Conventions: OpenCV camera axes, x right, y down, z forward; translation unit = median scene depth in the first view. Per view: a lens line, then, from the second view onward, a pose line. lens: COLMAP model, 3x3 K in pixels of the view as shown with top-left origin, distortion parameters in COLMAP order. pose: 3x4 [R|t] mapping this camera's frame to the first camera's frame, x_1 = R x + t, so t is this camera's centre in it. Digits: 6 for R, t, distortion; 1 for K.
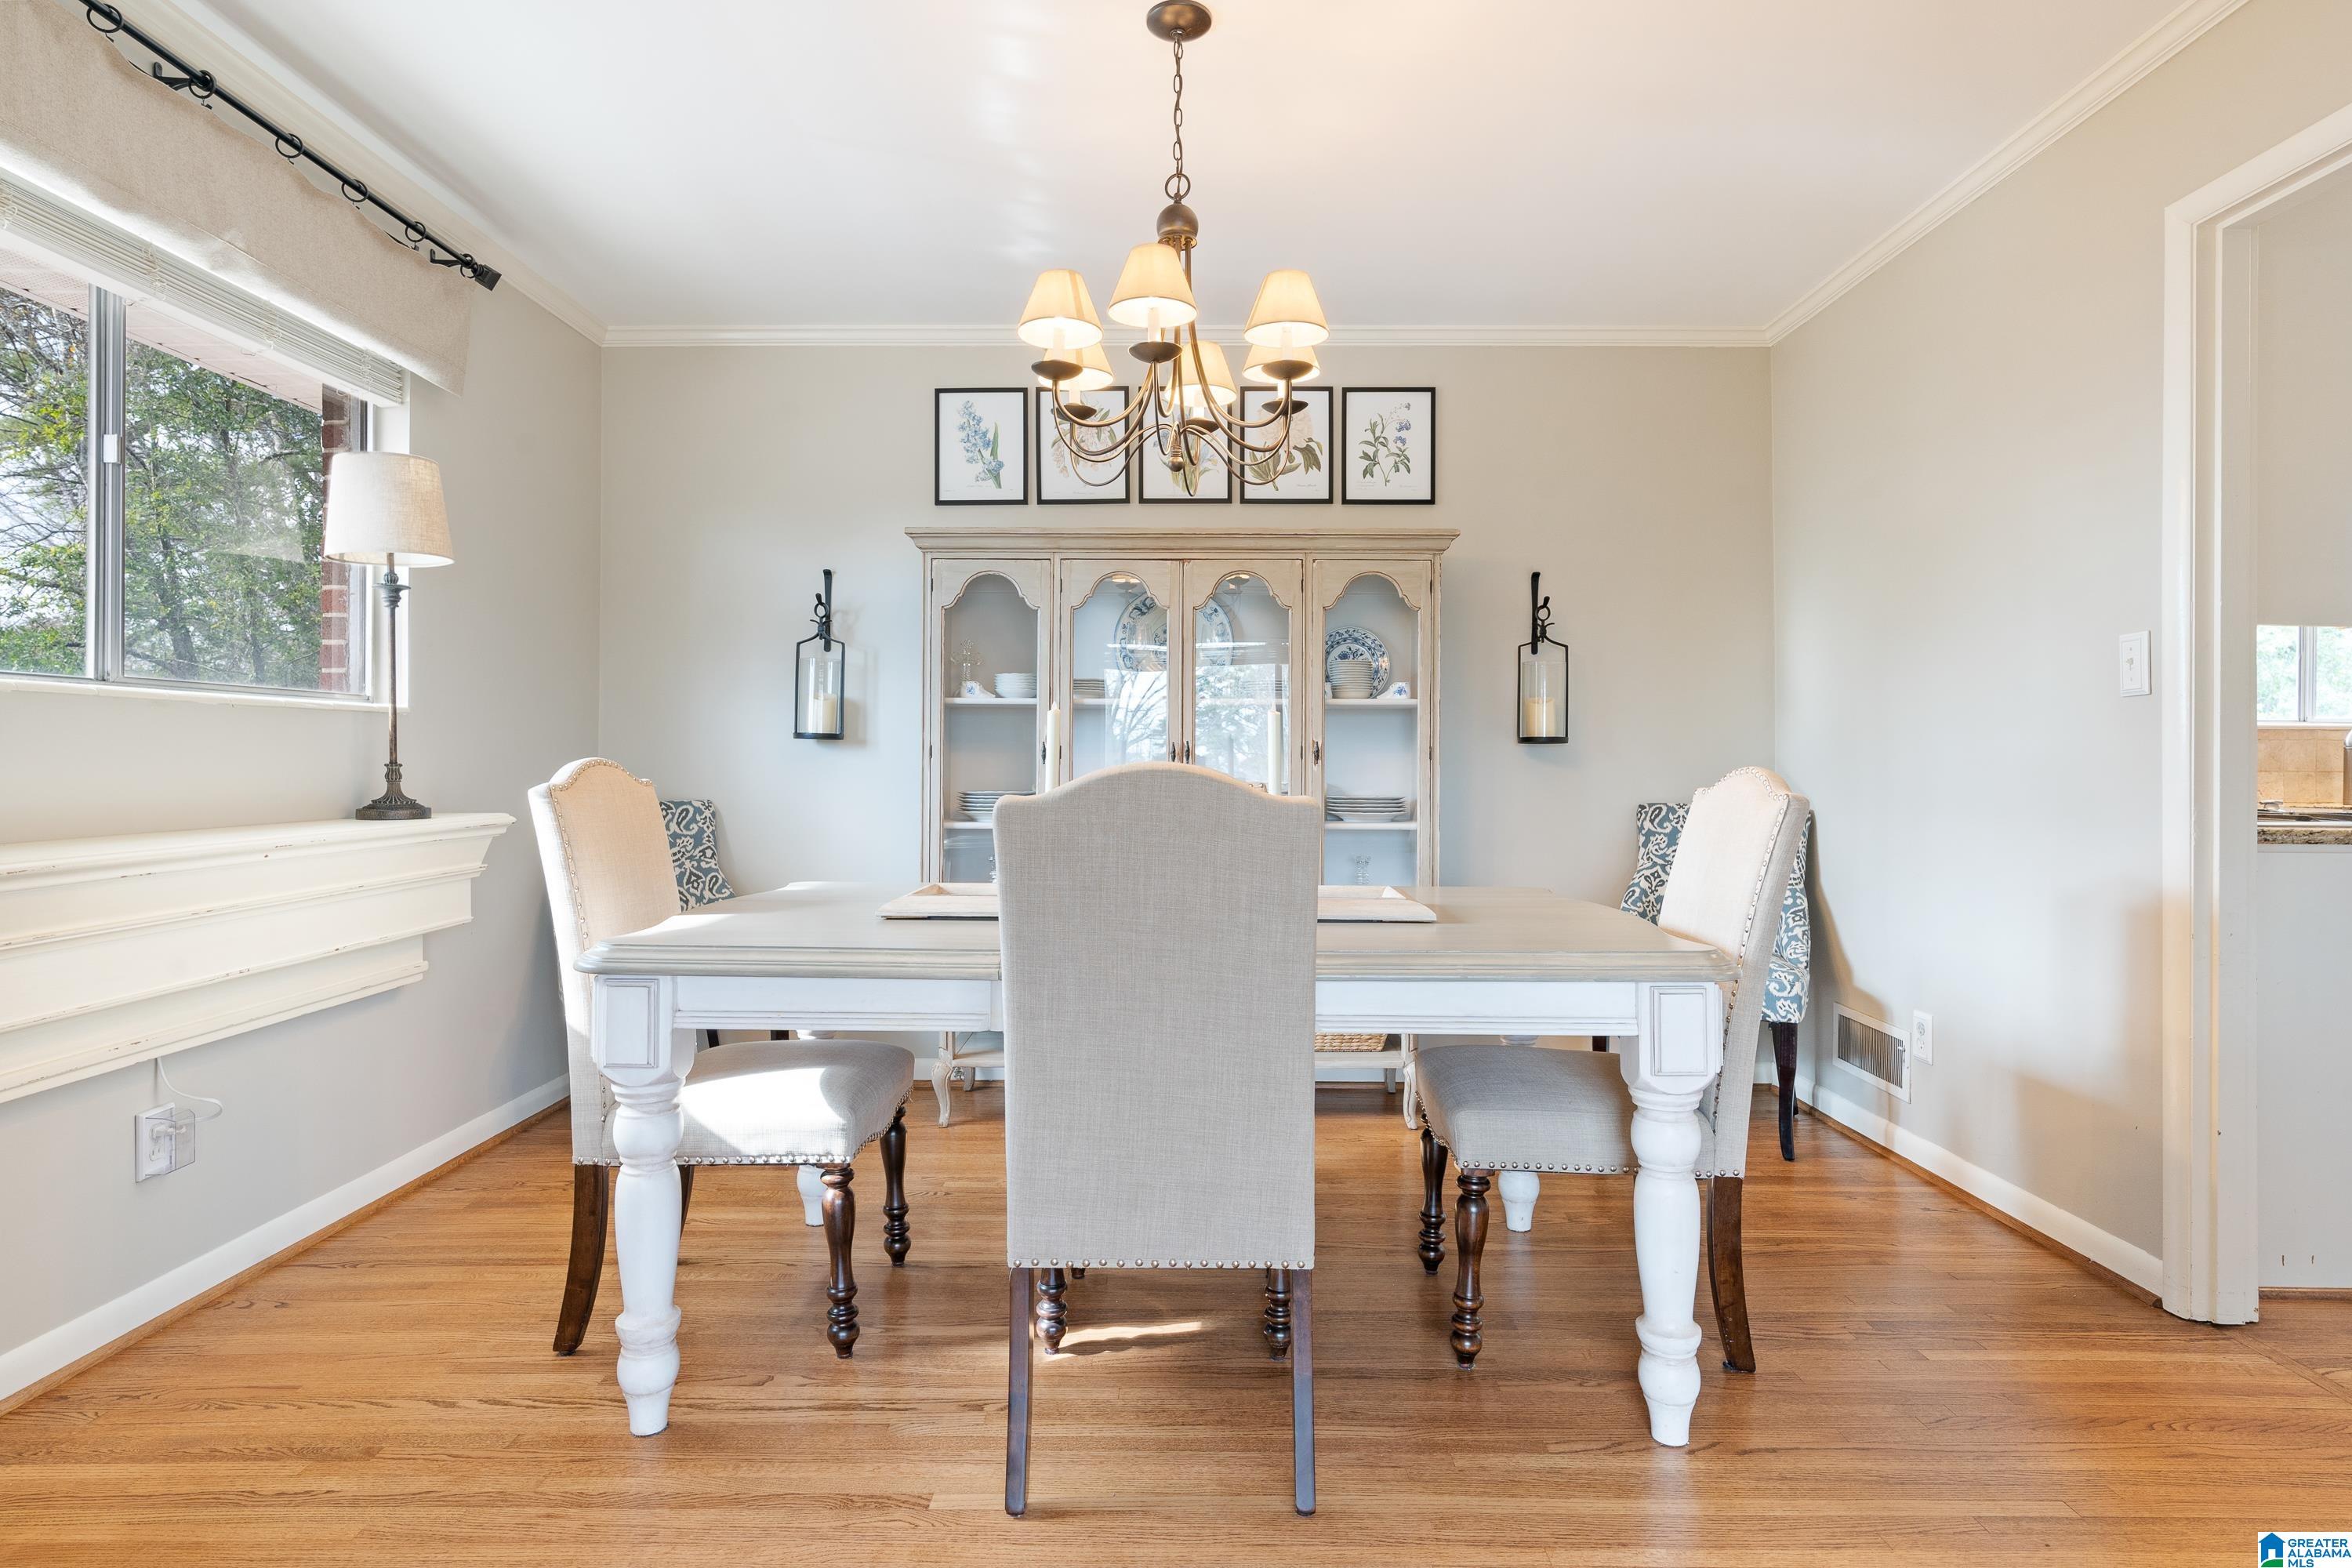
lens RADIAL K [[1270.7, 0, 1176.4], [0, 1270.7, 775.4], [0, 0, 1]] dist [-0.000671, 0.000246]
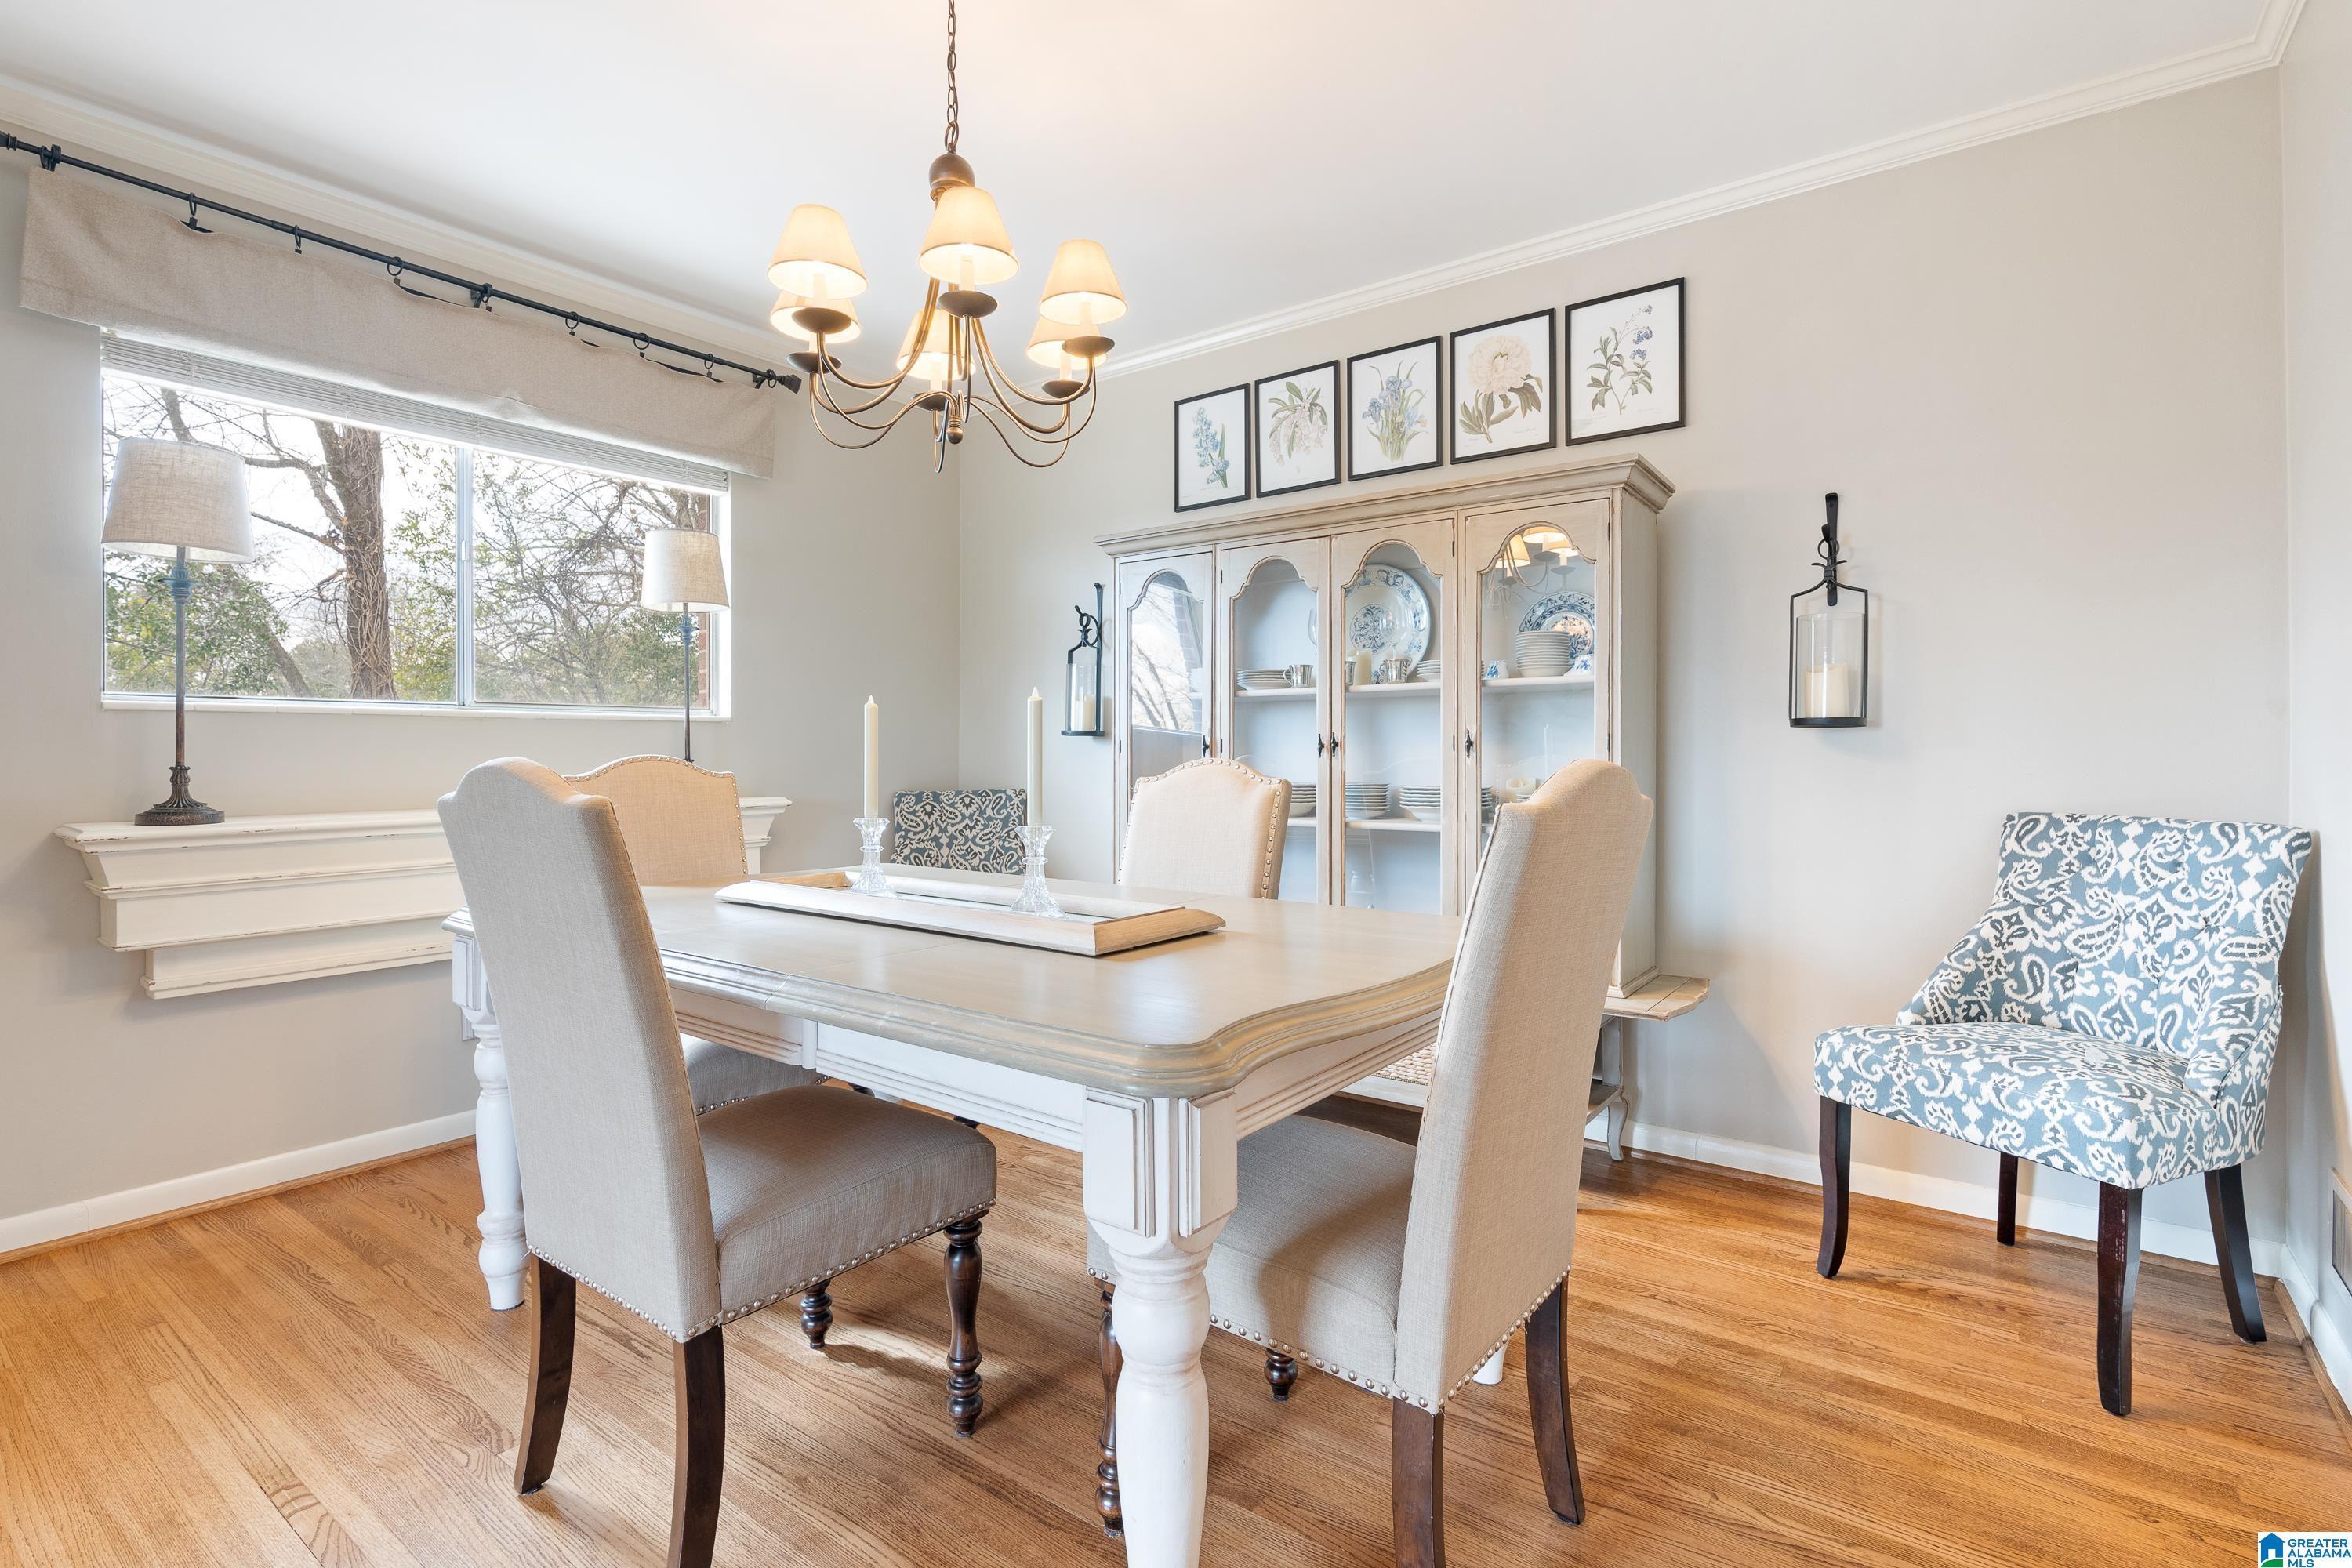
lens RADIAL K [[1110.6, 0, 1176.2], [0, 1110.6, 771.6], [0, 0, 1]] dist [-0.005050, -0.001035]
pose [[0.803958, 0.004099, -0.594672, 0.360235], [-0.001087, 0.999985, 0.005423, -0.002661], [0.594685, -0.003714, 0.803950, 0.260236]]
